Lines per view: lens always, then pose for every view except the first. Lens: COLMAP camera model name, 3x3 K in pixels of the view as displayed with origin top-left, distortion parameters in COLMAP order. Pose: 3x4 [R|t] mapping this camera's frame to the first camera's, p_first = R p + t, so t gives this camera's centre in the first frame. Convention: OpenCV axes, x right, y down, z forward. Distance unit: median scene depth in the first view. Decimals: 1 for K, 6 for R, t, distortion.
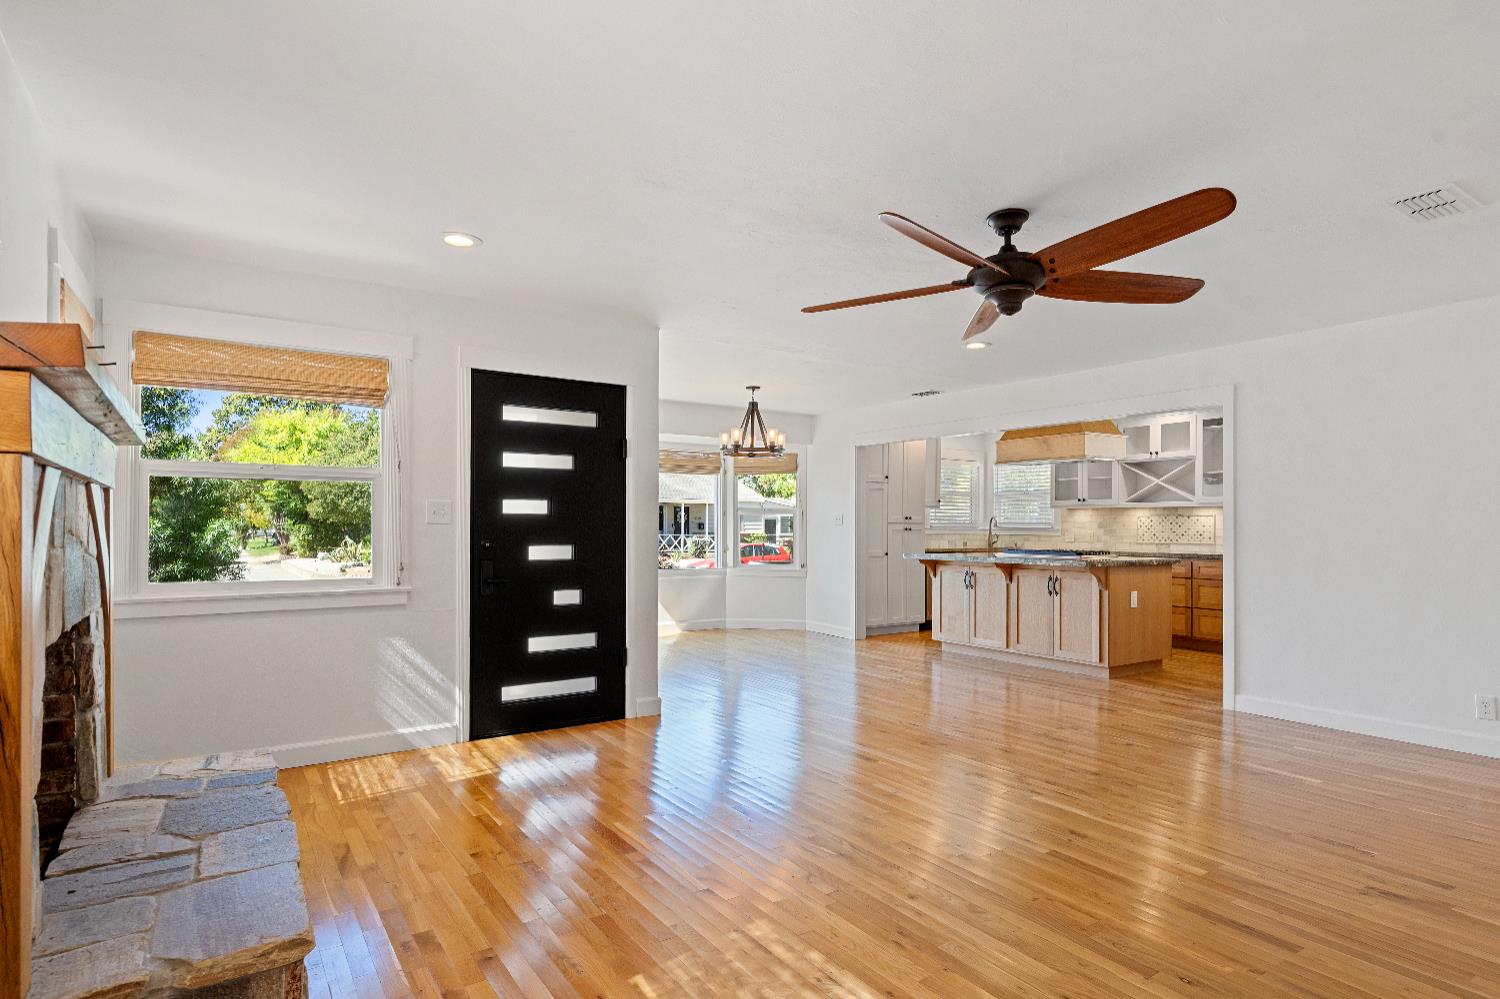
lens RADIAL K [[801.1, 0, 750.2], [0, 801.1, 519.4], [0, 0, 1]] dist [-0.000018, 0.000040]
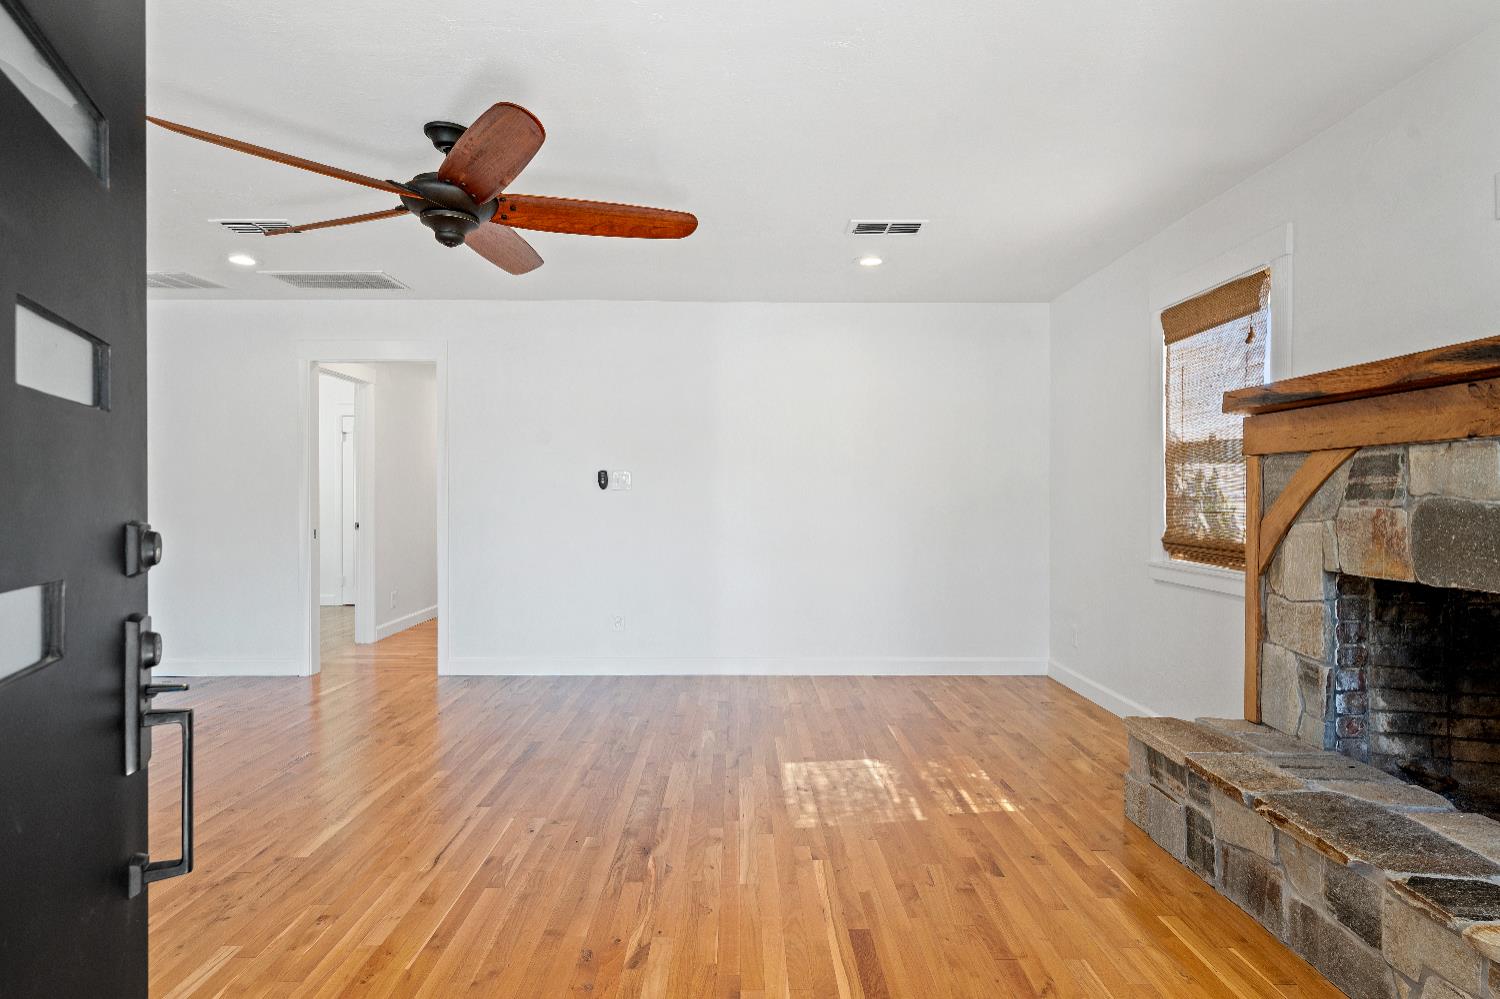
lens RADIAL K [[804.0, 0, 750.0], [0, 804.0, 499.5], [0, 0, 1]] dist [-0.002542, 0.000262]
pose [[-0.840254, -0.006843, 0.542150, -0.162038], [-0.009620, 0.999951, -0.002288, 0.008104], [-0.542108, -0.007138, -0.840279, 0.589609]]
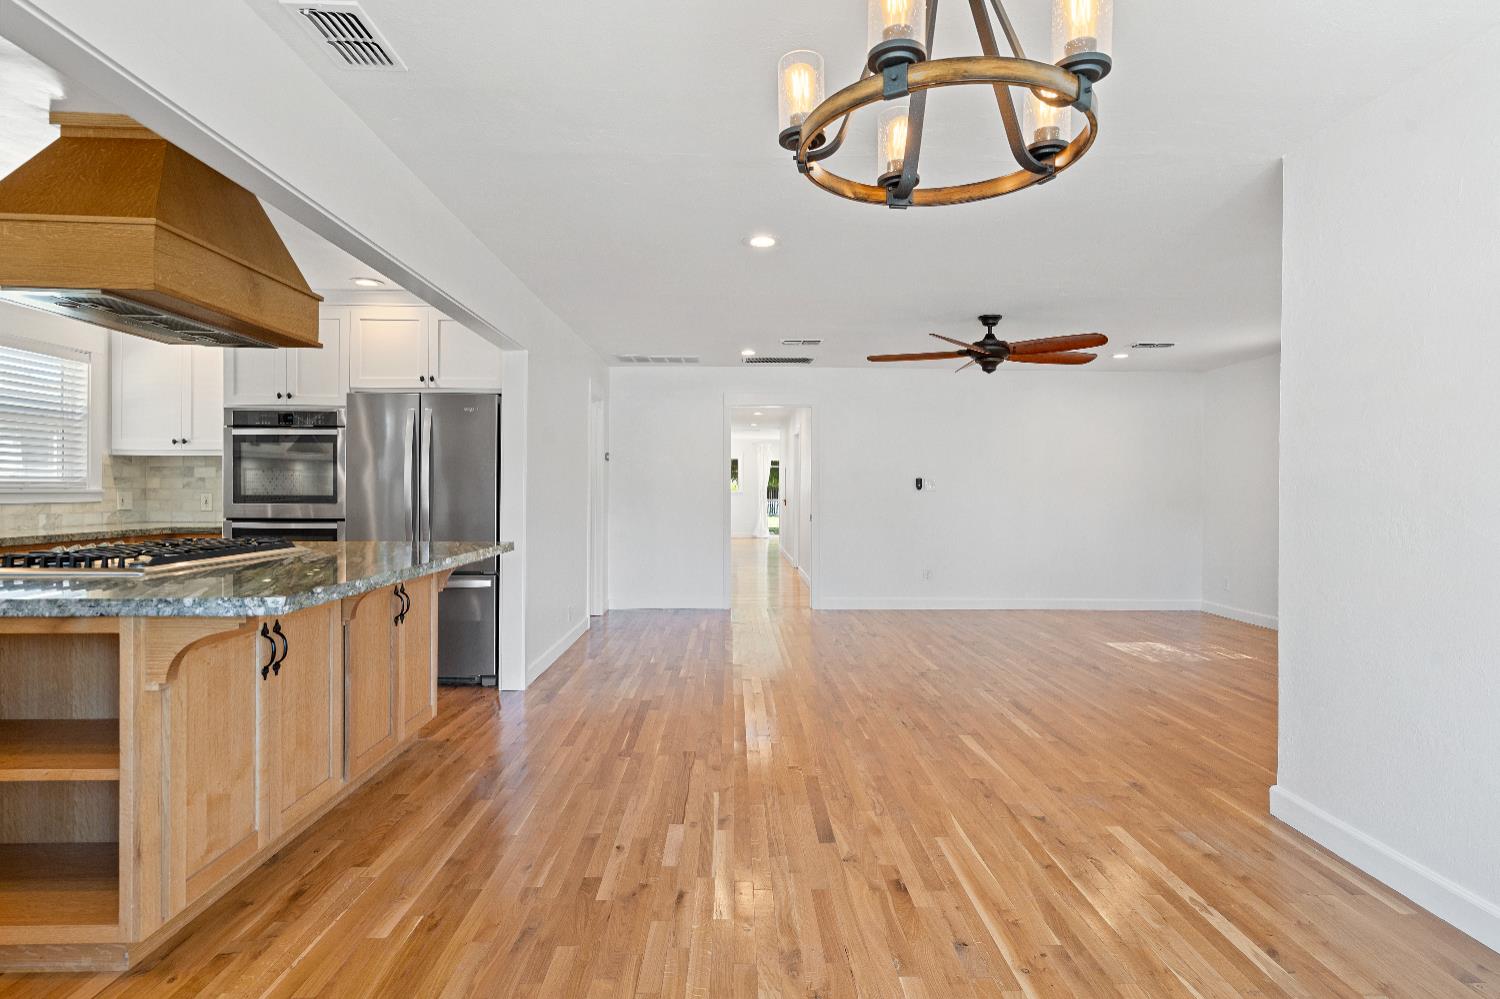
lens RADIAL K [[770.5, 0, 754.8], [0, 770.5, 493.9], [0, 0, 1]] dist [0.001155, 0.000121]
pose [[-0.847835, -0.013629, 0.530085, -0.054774], [-0.015599, 0.999878, 0.000760, 0.006943], [-0.530031, -0.007625, -0.847944, 1.024460]]
